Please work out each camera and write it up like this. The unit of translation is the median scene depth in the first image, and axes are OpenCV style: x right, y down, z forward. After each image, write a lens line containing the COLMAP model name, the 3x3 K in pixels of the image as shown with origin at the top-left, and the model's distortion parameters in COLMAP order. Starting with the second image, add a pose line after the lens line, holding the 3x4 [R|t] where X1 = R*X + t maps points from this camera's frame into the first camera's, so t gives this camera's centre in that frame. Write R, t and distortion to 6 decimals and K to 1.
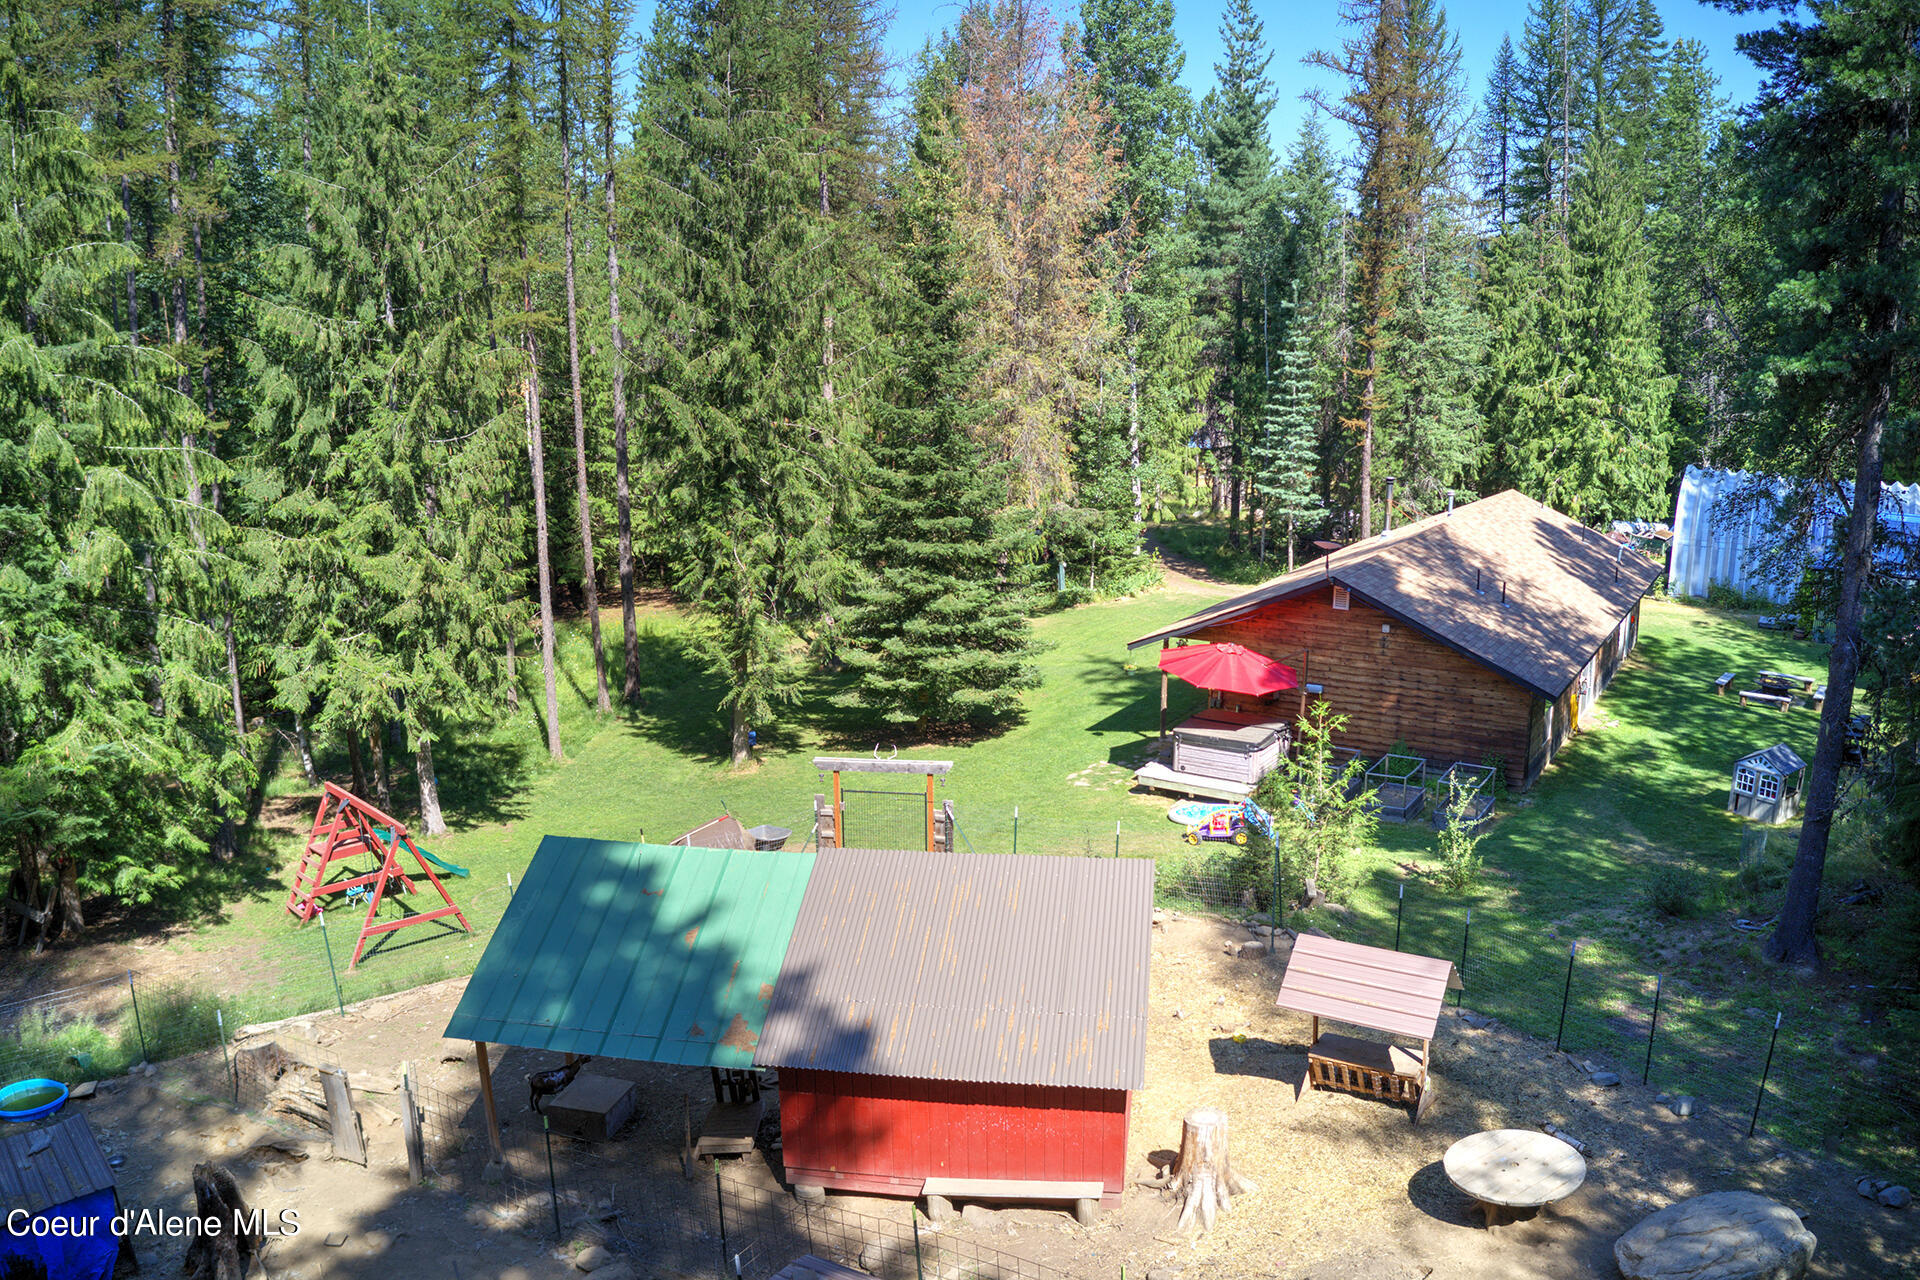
lens RADIAL K [[1524.3, 0, 963.1], [0, 1524.3, 657.5], [0, 0, 1]] dist [-0.199476, 0.026725]
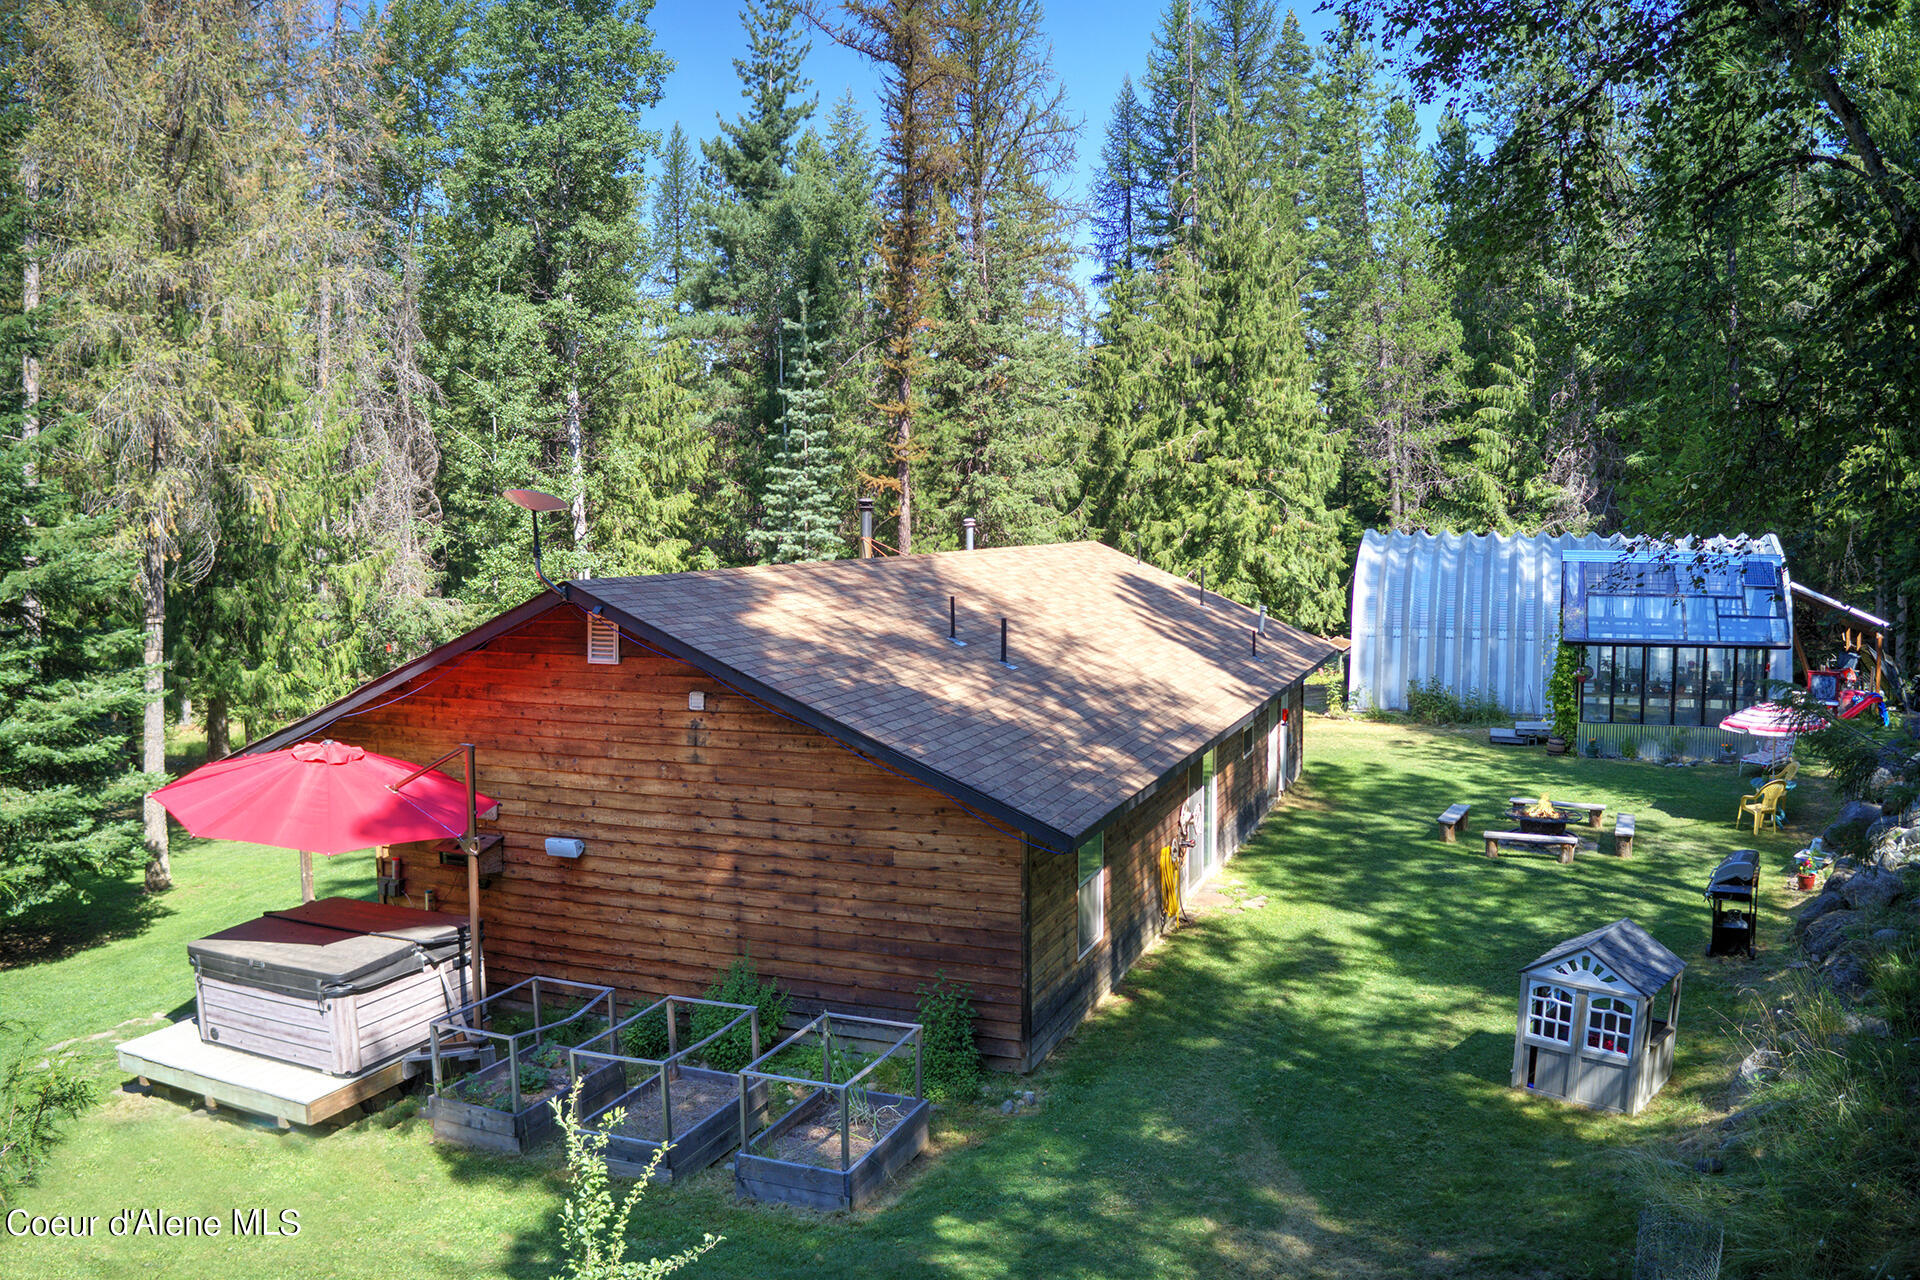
lens RADIAL K [[1524.3, 0, 945.6], [0, 1524.3, 626.4], [0, 0, 1]] dist [-0.199476, 0.026725]
pose [[0.982499, -0.010117, 0.185991, 0.185433], [0.039309, 0.987297, -0.153948, 0.020383], [-0.182071, 0.158565, 0.970416, 0.381024]]
